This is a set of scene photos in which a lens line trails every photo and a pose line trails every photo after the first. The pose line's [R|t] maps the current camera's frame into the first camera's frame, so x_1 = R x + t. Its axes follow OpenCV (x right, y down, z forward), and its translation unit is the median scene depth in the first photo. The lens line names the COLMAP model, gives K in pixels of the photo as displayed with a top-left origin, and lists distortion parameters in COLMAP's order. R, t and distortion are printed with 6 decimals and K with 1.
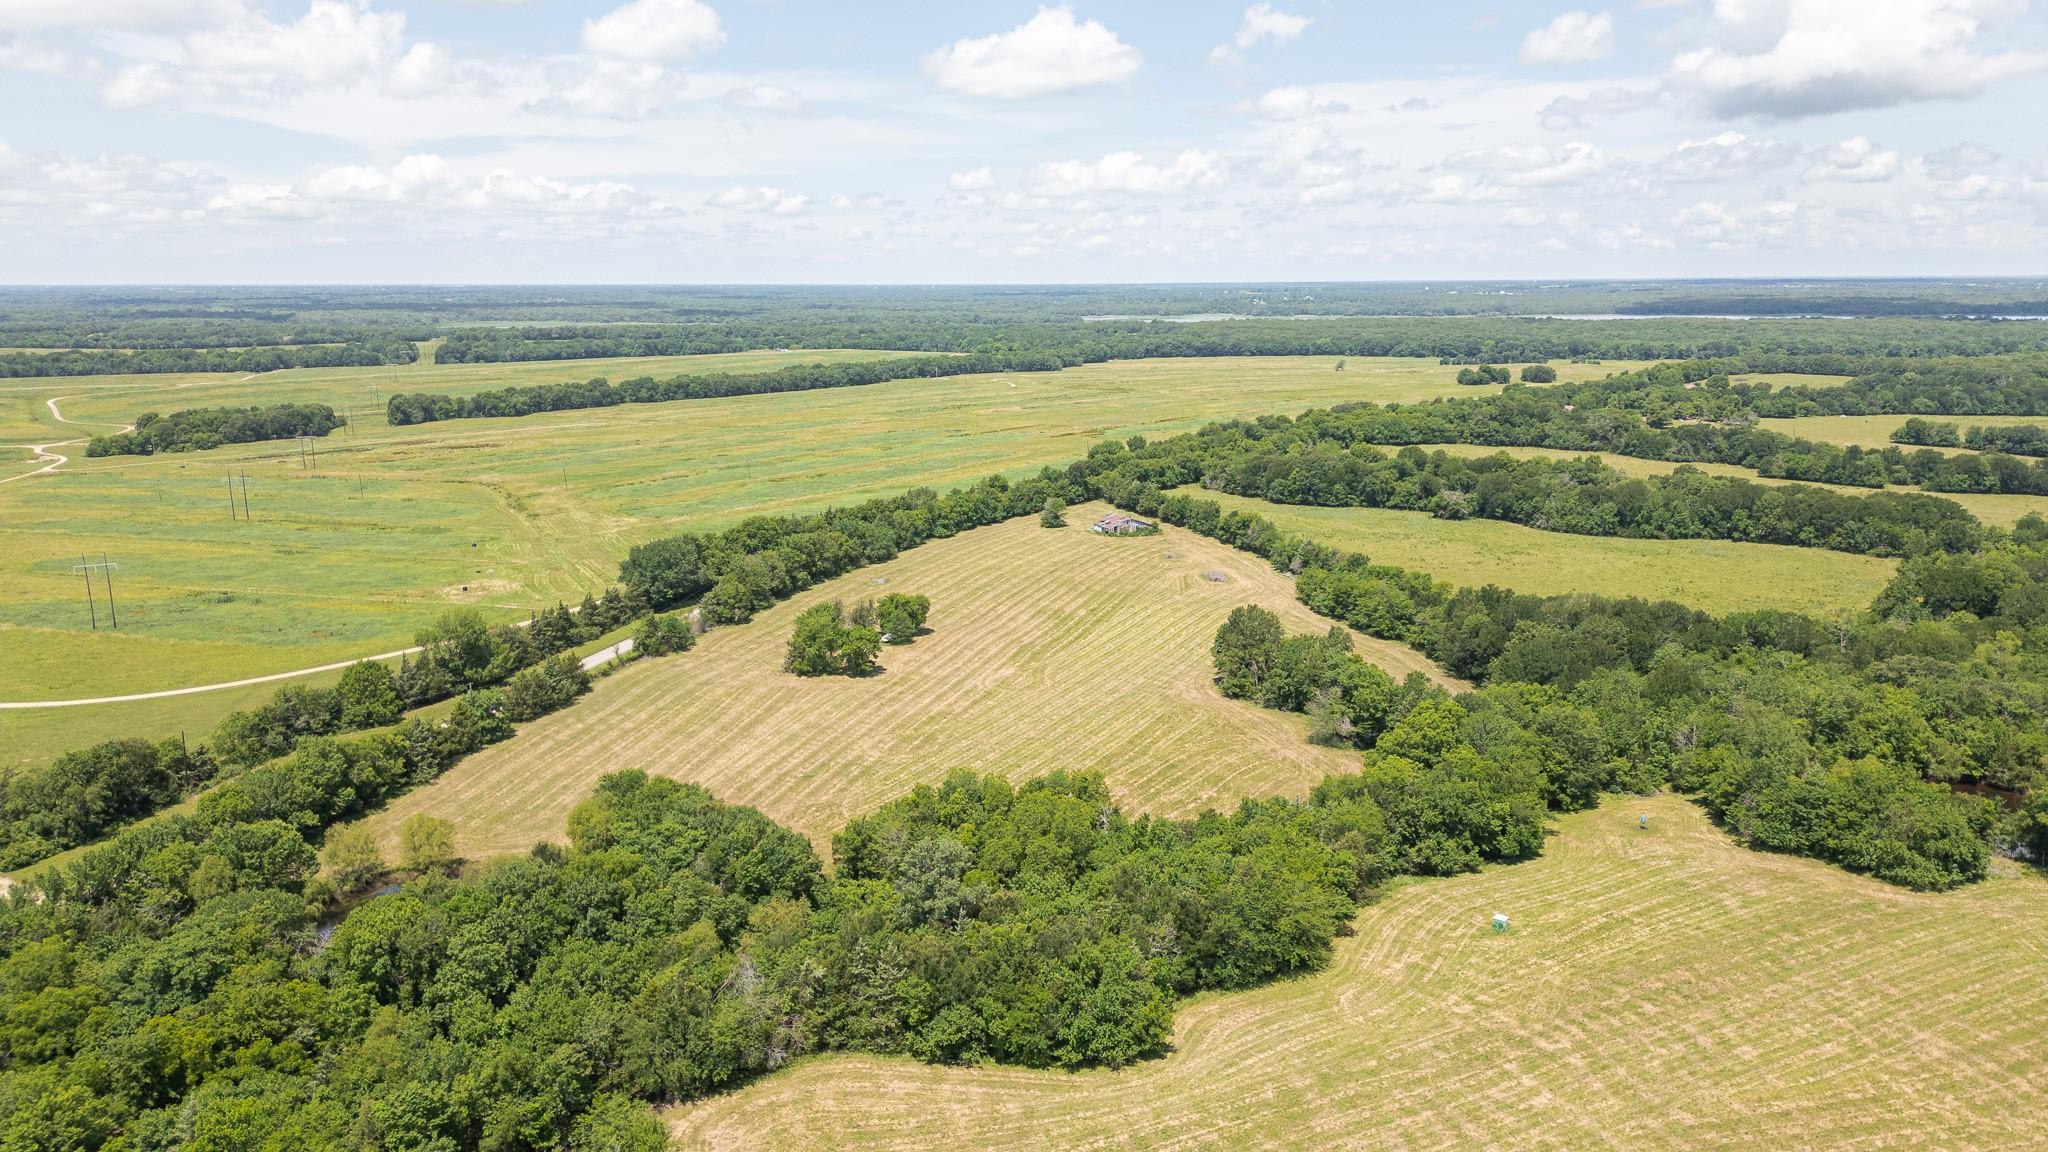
lens RADIAL K [[1425.4, 0, 1029.6], [0, 1425.4, 576.1], [0, 0, 1]] dist [0.089777, -0.104051]
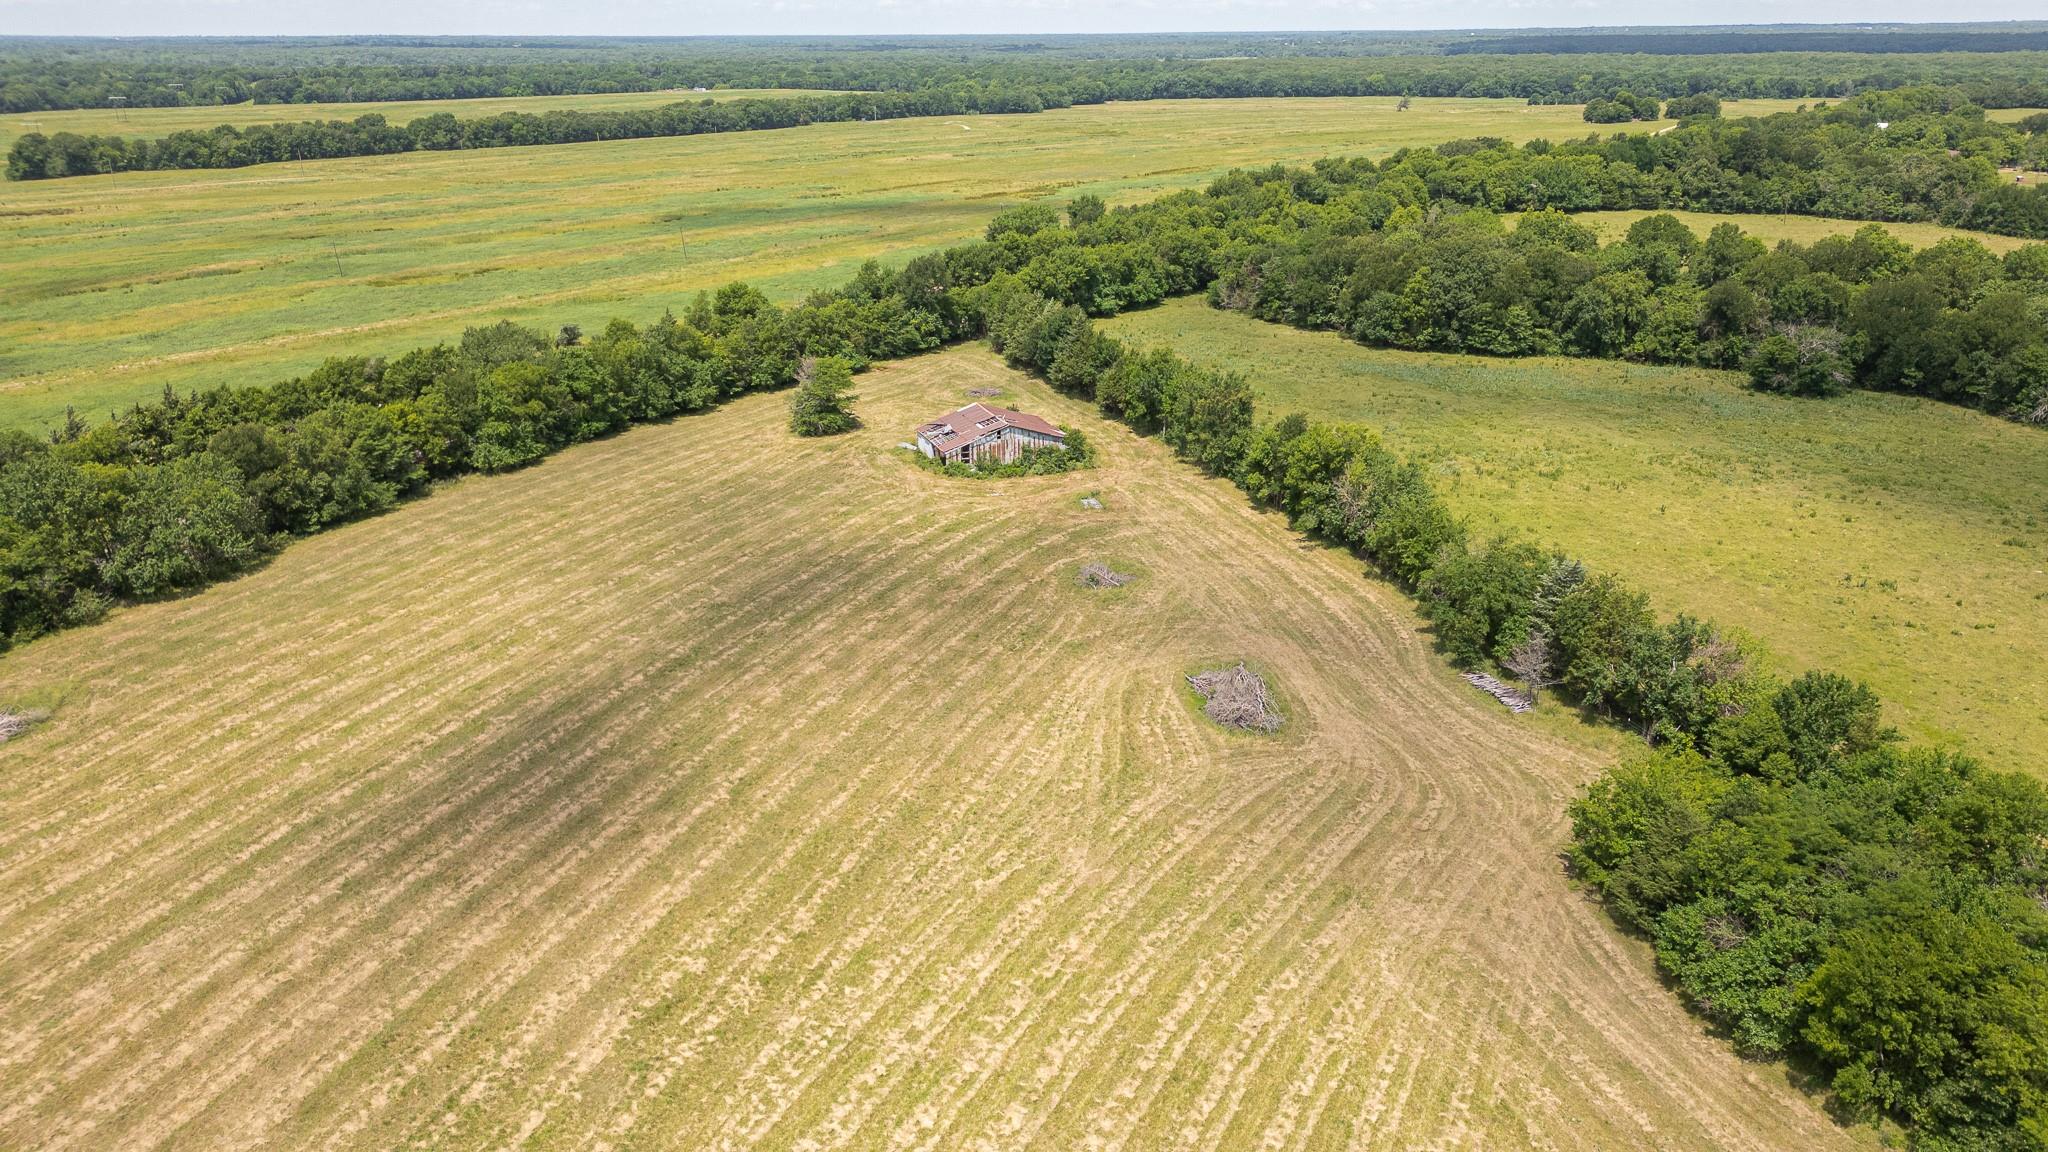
lens RADIAL K [[1425.4, 0, 1029.6], [0, 1425.4, 576.1], [0, 0, 1]] dist [0.089777, -0.104051]
pose [[0.999946, 0.002179, -0.010192, 0.057554], [-0.000556, 0.987660, 0.156614, -0.042254], [0.010407, -0.156600, 0.987607, 0.452017]]
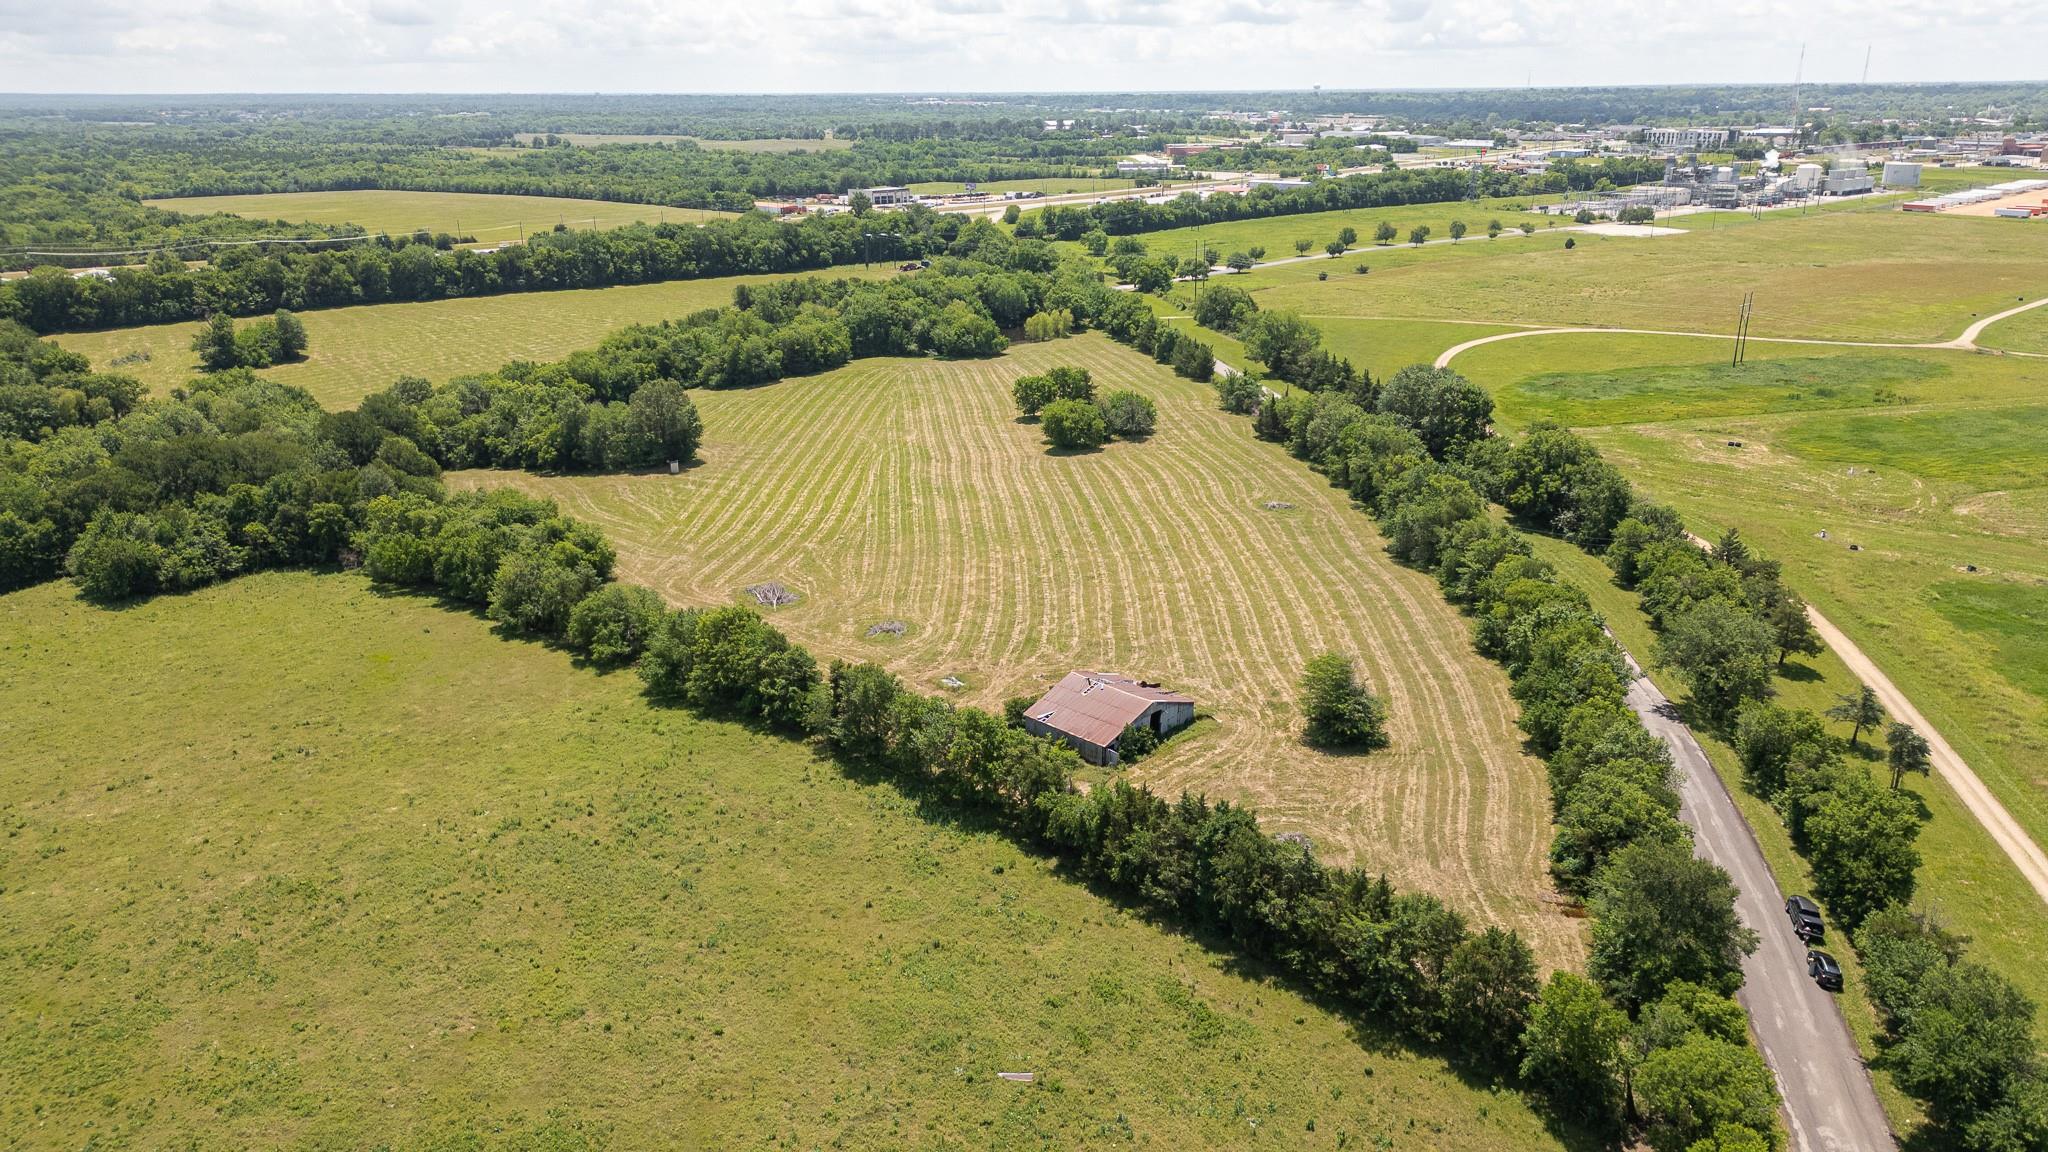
lens RADIAL K [[1434.1, 0, 1029.8], [0, 1434.1, 567.7], [0, 0, 1]] dist [0.082283, -0.101774]
pose [[-0.903718, 0.146061, -0.402443, 0.161073], [-0.075411, 0.871001, 0.485458, -0.172414], [0.421435, 0.469066, -0.776125, 0.907623]]
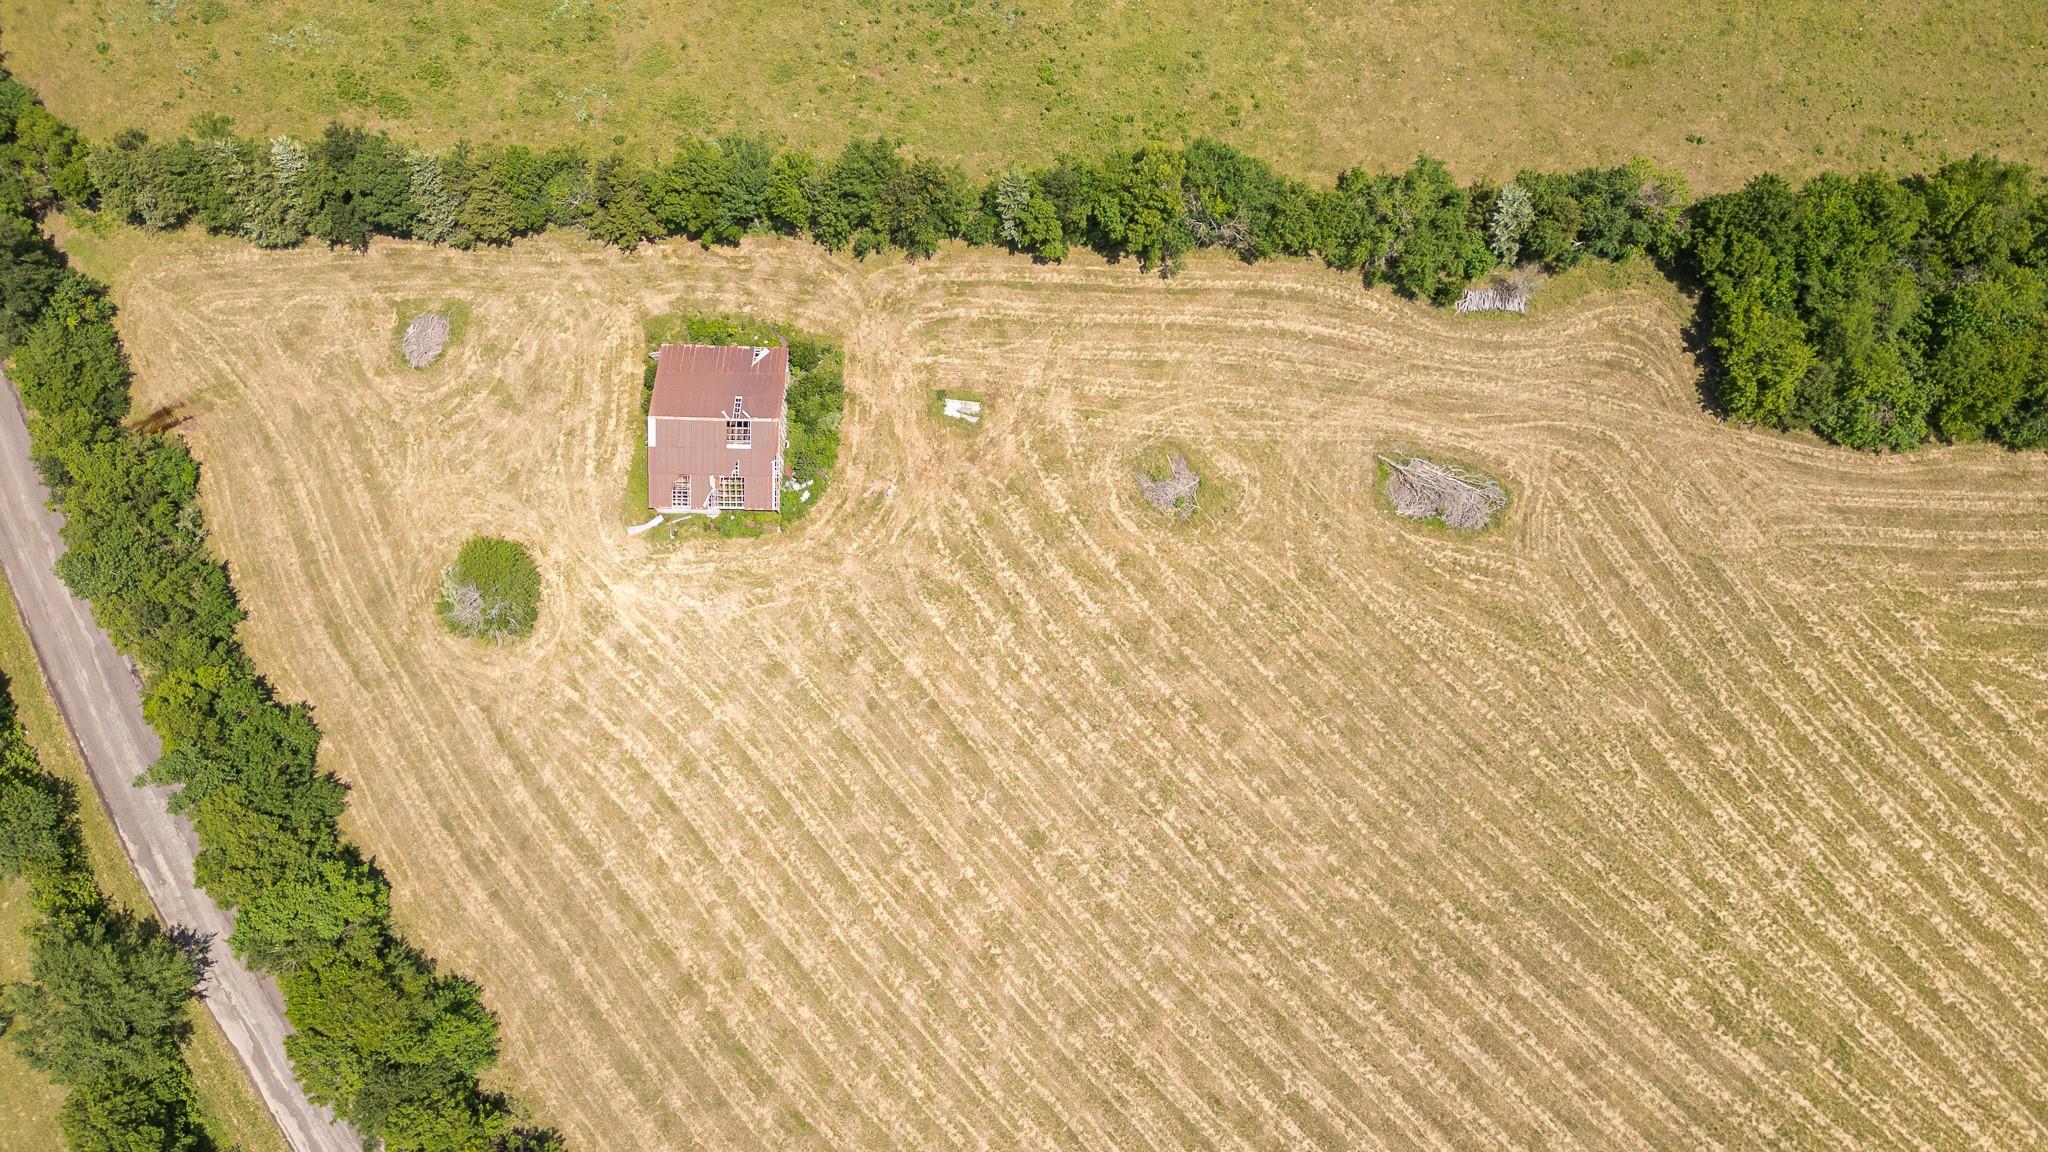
lens RADIAL K [[1457.2, 0, 997.5], [0, 1457.2, 573.5], [0, 0, 1]] dist [0.078017, -0.075445]
pose [[0.385524, -0.895322, 0.223090, -0.004679], [0.192967, 0.314667, 0.929381, -0.215192], [-0.902294, -0.315250, 0.294080, 0.616393]]
